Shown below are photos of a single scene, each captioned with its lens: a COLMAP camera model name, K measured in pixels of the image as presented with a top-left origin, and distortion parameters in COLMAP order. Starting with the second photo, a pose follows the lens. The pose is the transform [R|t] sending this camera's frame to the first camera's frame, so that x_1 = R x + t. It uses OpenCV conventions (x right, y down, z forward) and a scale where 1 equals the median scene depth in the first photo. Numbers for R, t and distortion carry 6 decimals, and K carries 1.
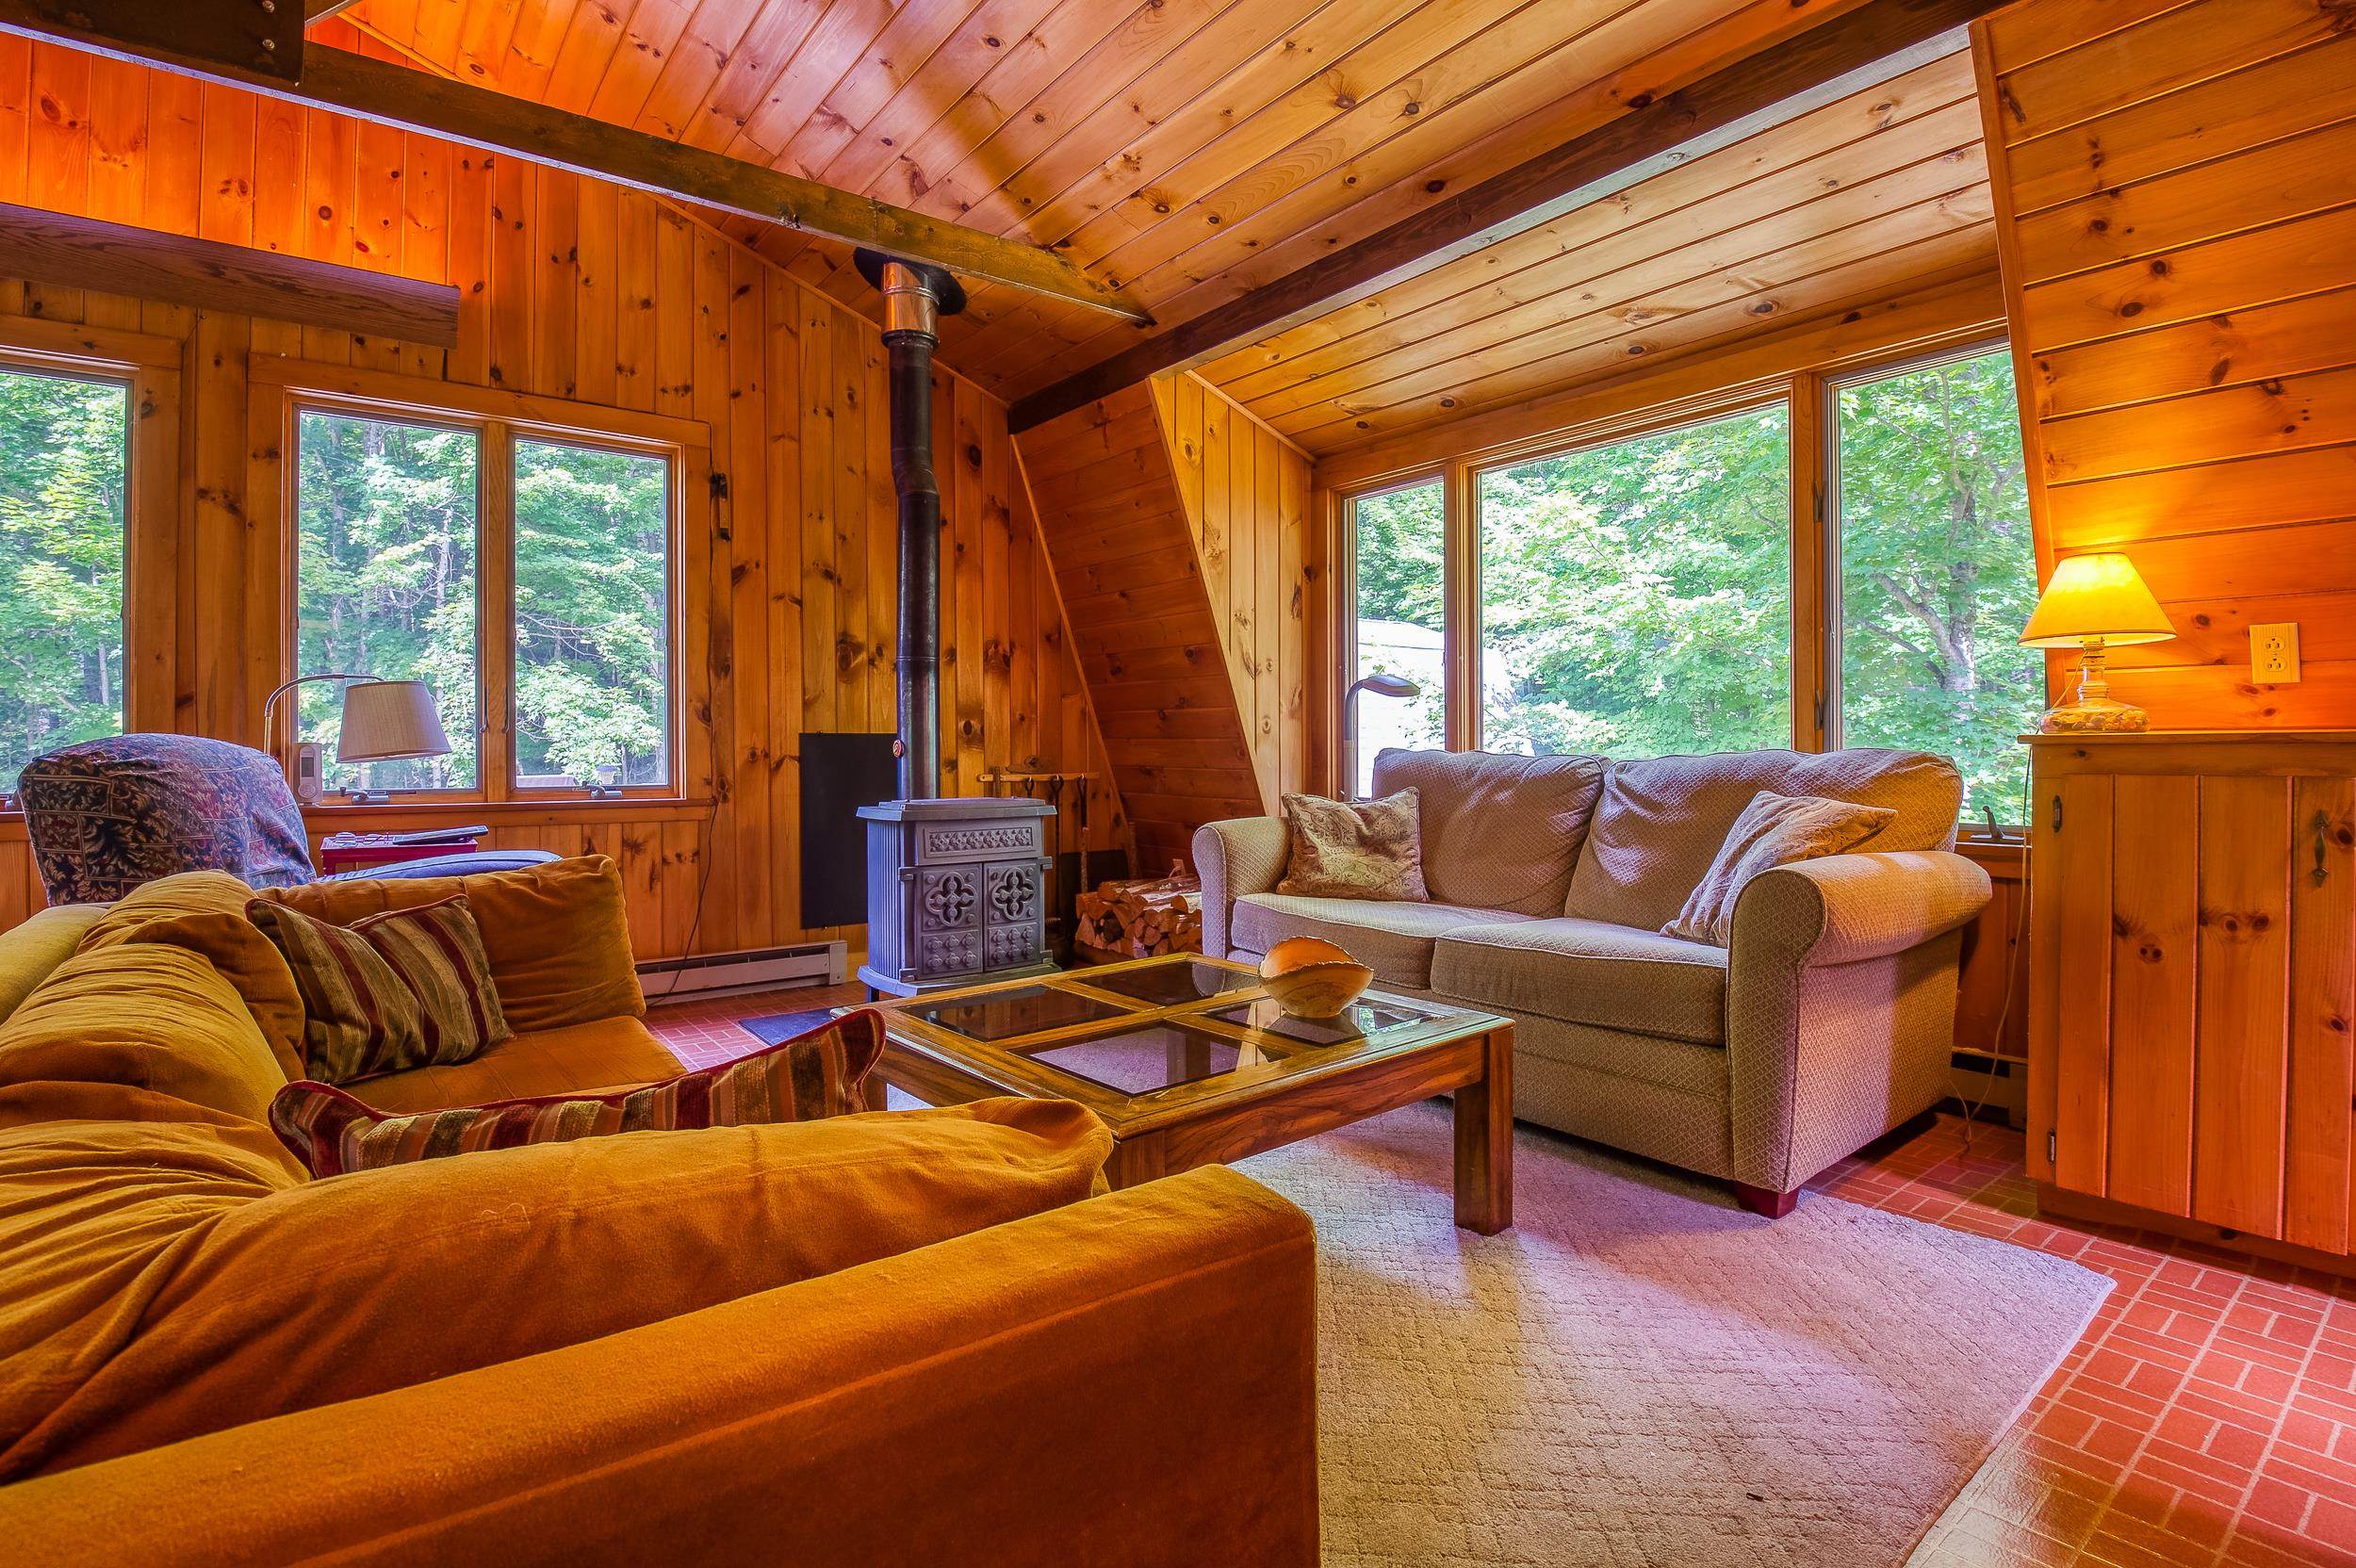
lens RADIAL K [[1131.8, 0, 1166.8], [0, 1131.8, 774.9], [0, 0, 1]] dist [-0.029807, -0.008143]
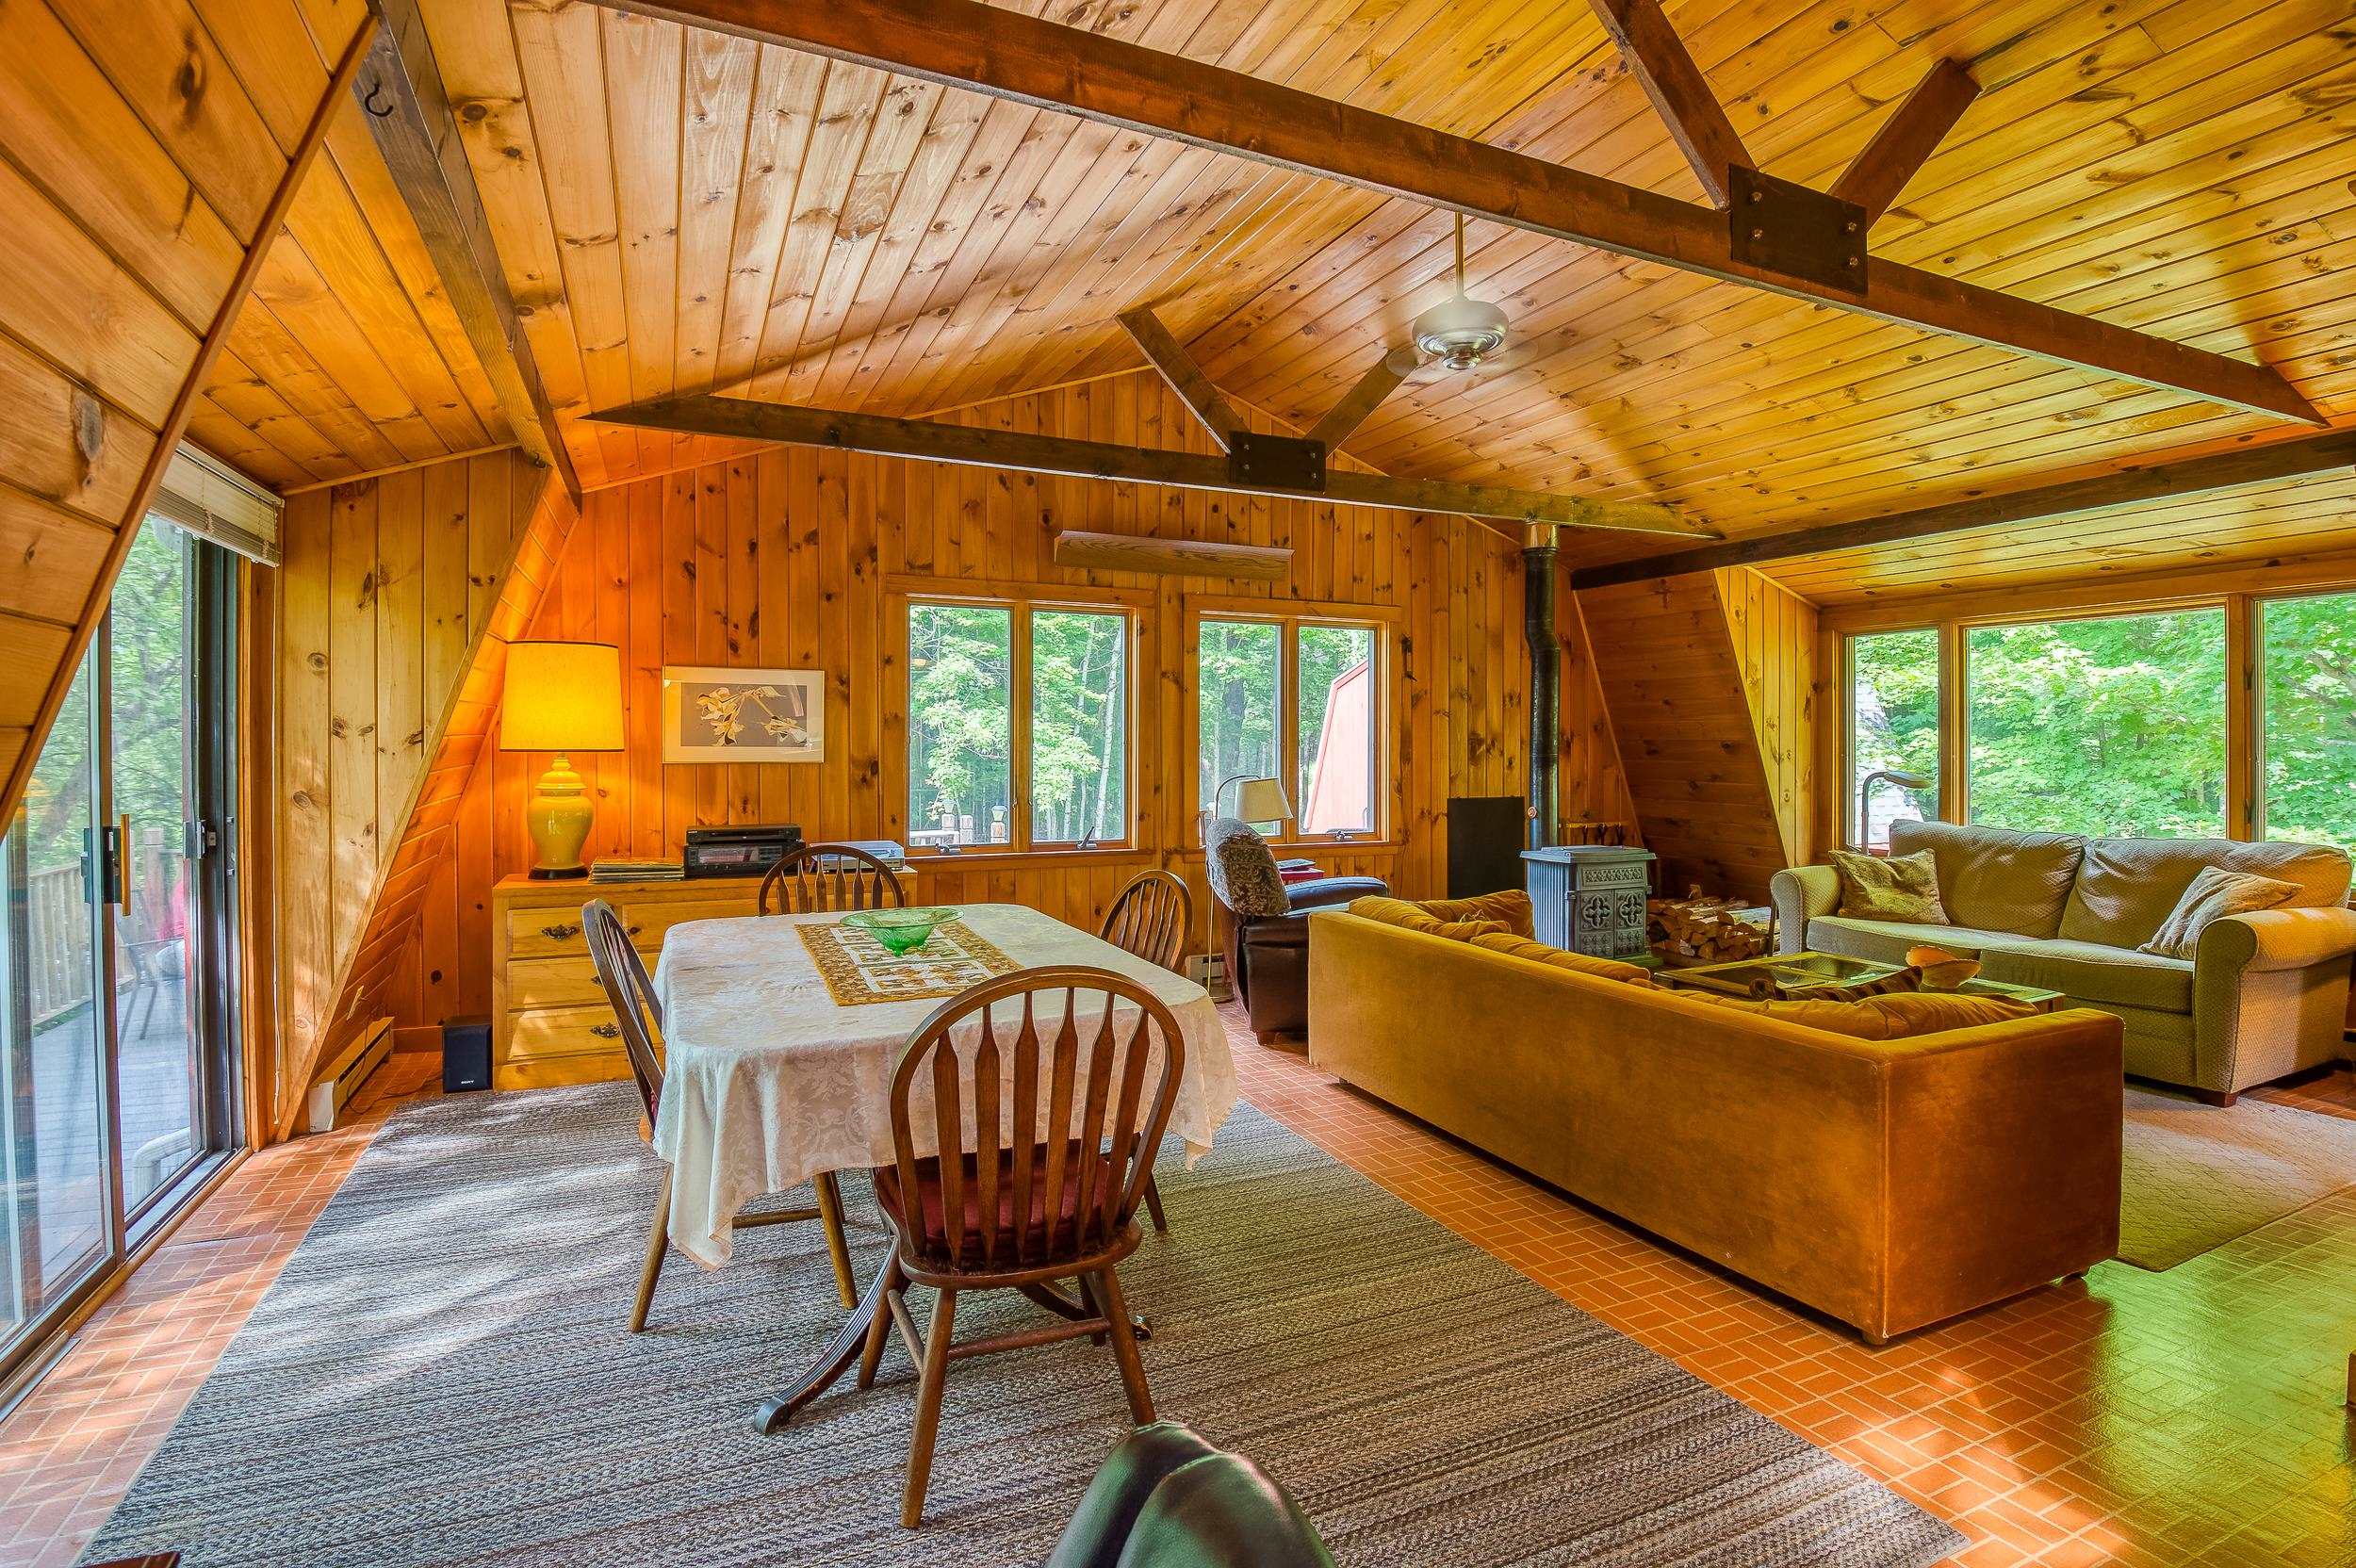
lens RADIAL K [[1026.5, 0, 1176.9], [0, 1026.5, 773.2], [0, 0, 1]] dist [-0.031868, -0.003668]
pose [[0.957629, -0.000438, -0.288005, -0.319863], [-0.001976, 0.999965, -0.008090, -0.069040], [0.287999, 0.008316, 0.957595, -0.522802]]
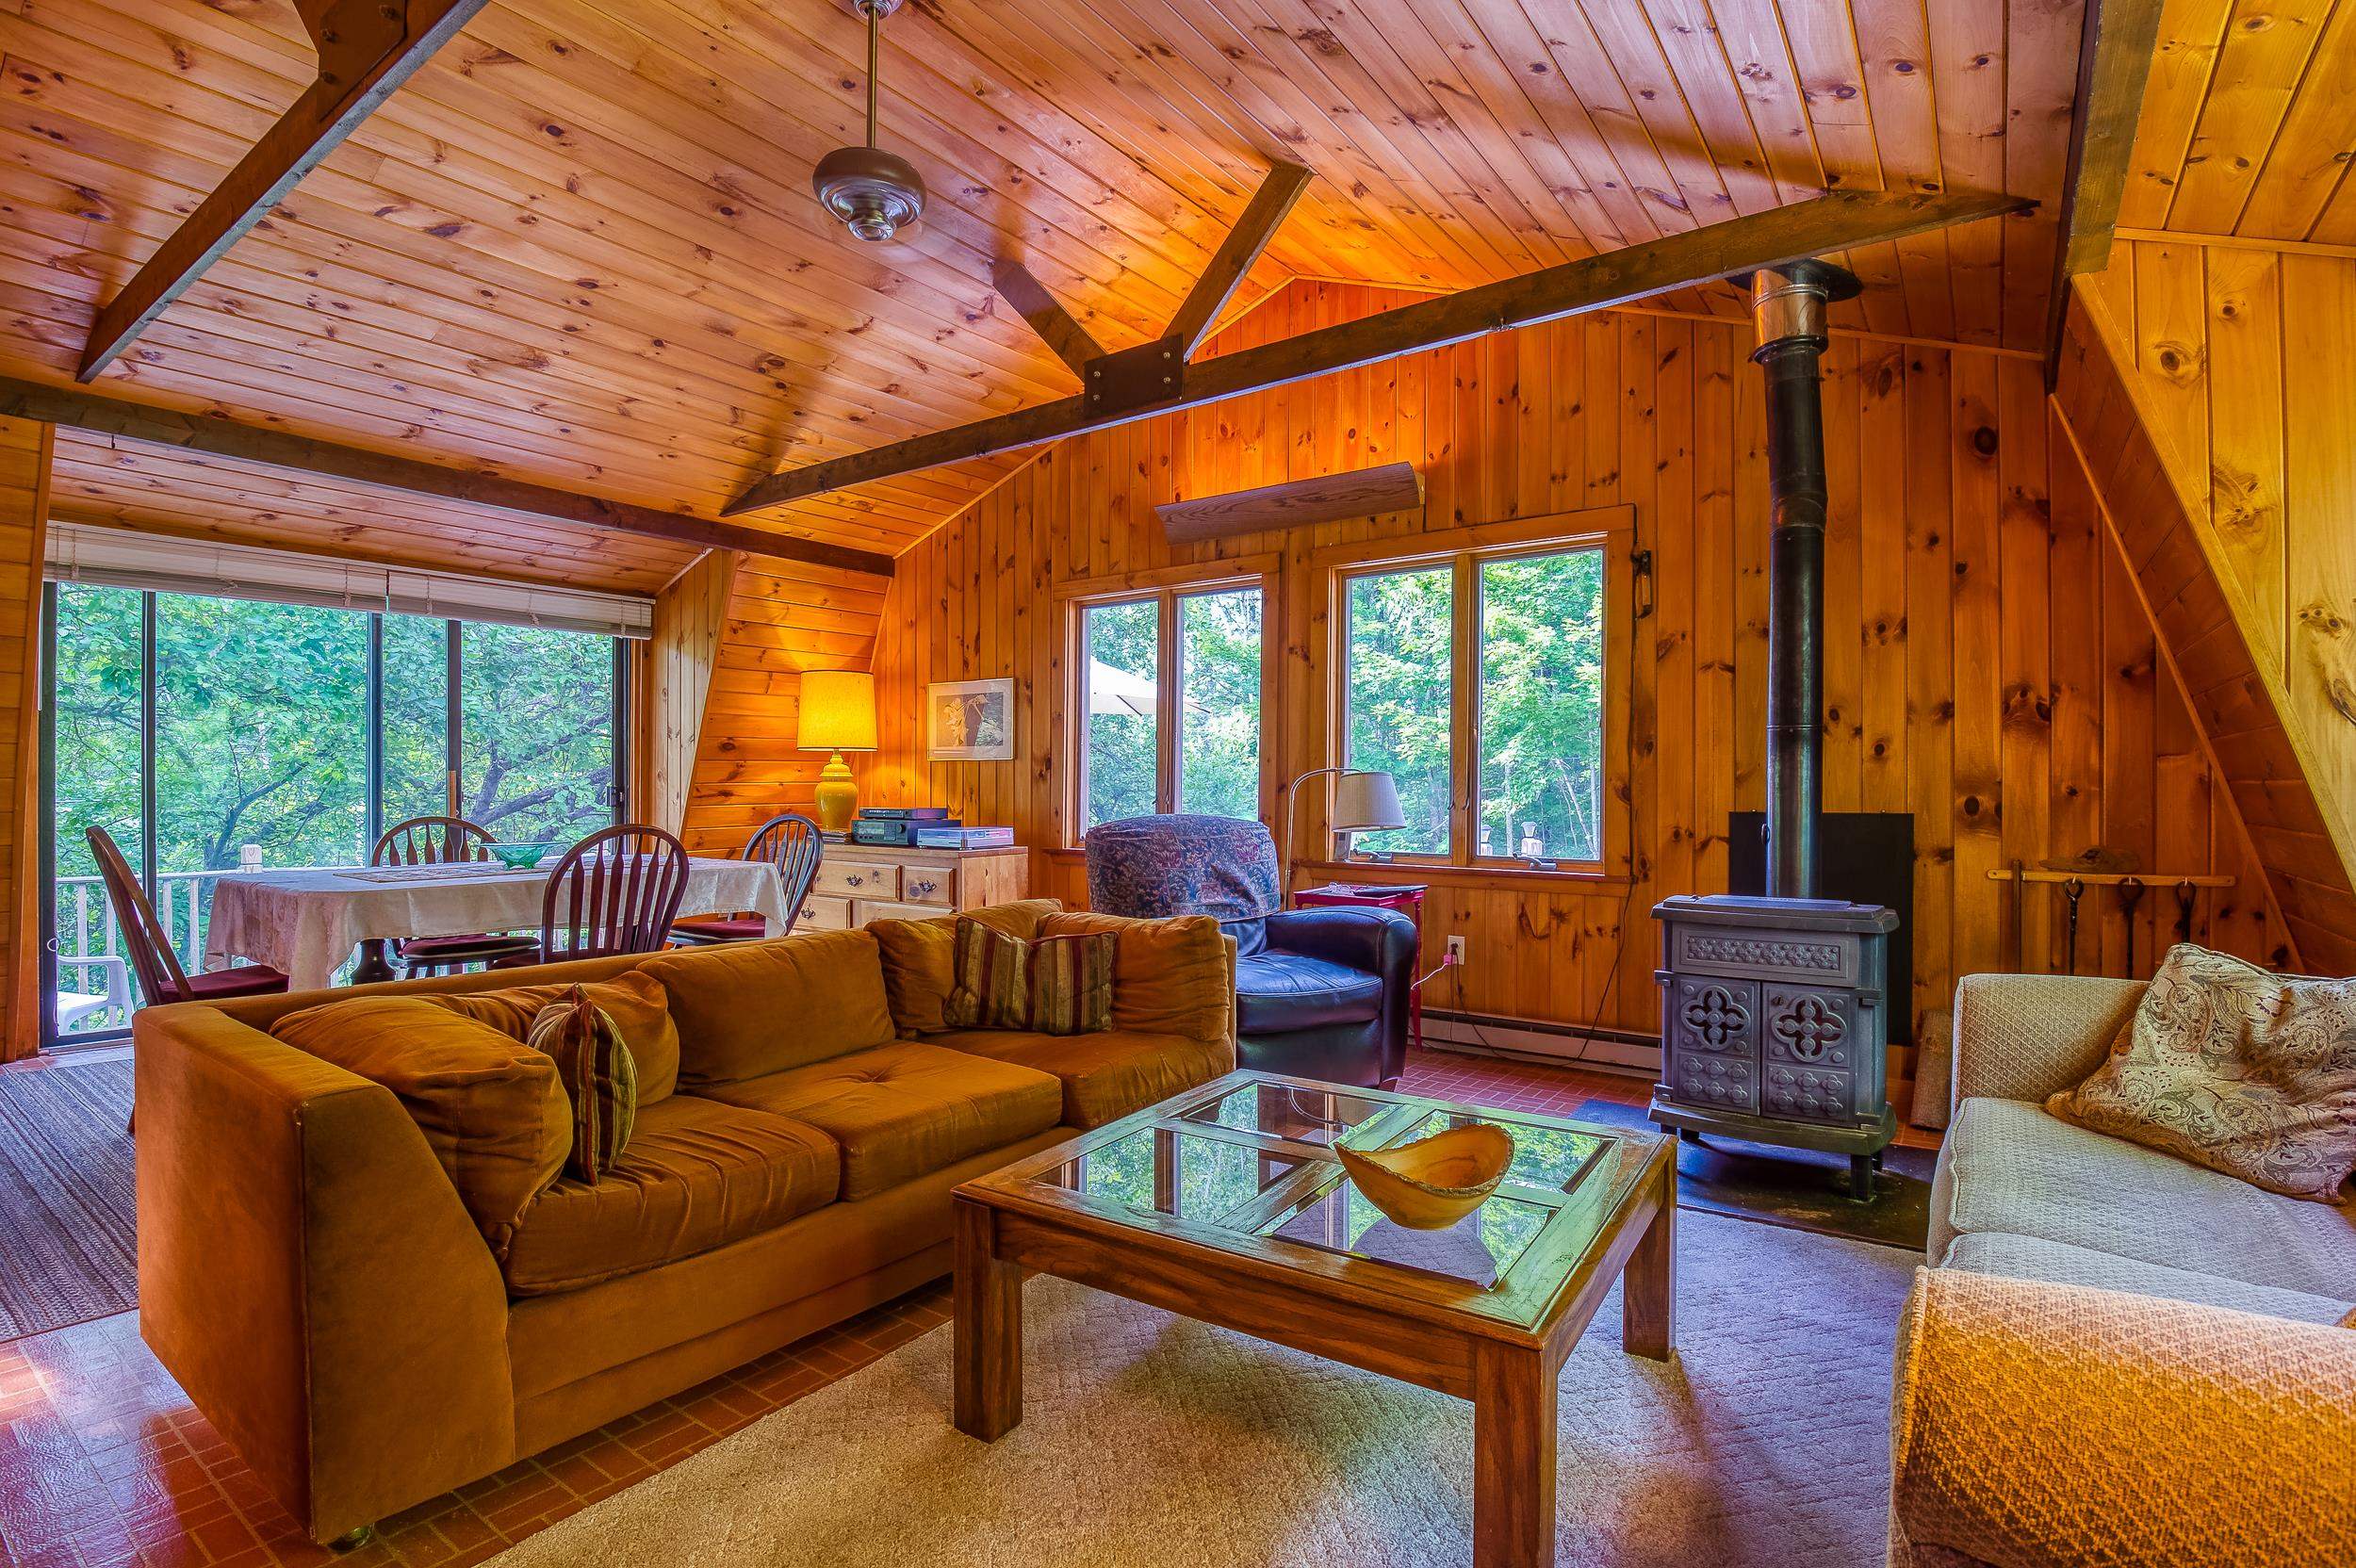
lens RADIAL K [[1131.8, 0, 1181.7], [0, 1131.8, 801.8], [0, 0, 1]] dist [-0.029807, -0.008143]
pose [[0.270289, 0.011573, -0.962710, 0.498750], [-0.024517, 0.999686, 0.005134, -0.045076], [0.962467, 0.022216, 0.270488, 0.376746]]
